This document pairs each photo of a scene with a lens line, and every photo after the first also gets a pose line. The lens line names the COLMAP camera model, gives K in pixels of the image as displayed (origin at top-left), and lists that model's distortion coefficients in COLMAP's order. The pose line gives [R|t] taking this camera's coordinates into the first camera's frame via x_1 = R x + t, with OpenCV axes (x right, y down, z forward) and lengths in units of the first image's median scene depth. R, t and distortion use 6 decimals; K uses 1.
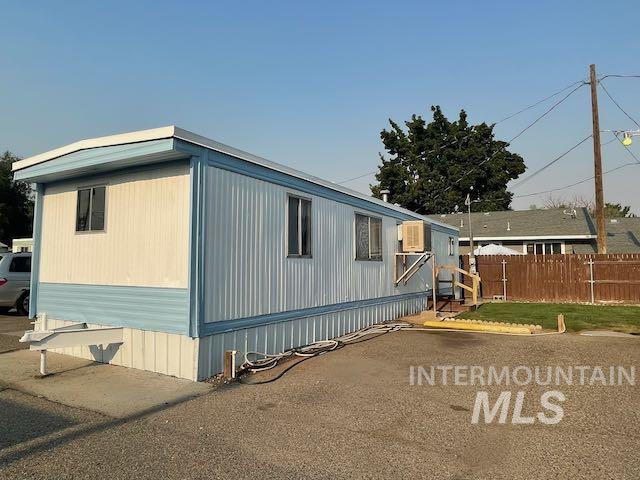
lens RADIAL K [[429.6, 0, 319.7], [0, 429.6, 251.5], [0, 0, 1]] dist [-0.010005, -0.002534]
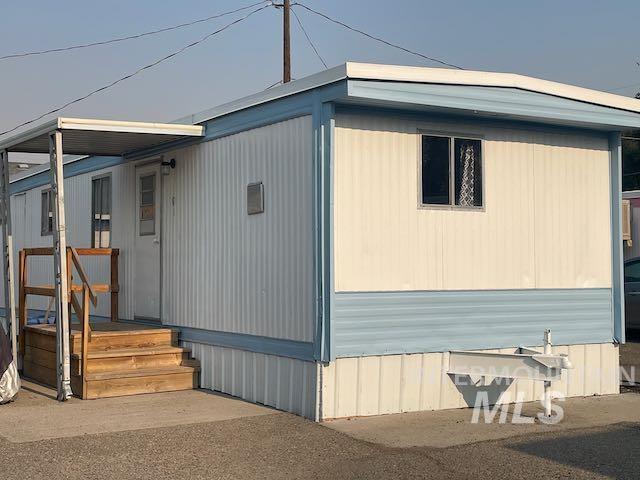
lens RADIAL K [[932.3, 0, 320.0], [0, 932.3, 240.0], [0, 0, 1]] dist [0.208354, -0.007764]
pose [[0.469116, 0.022987, 0.882838, -1.894977], [-0.028163, 0.999542, -0.011061, 0.024490], [-0.882688, -0.019674, 0.469548, 0.536823]]
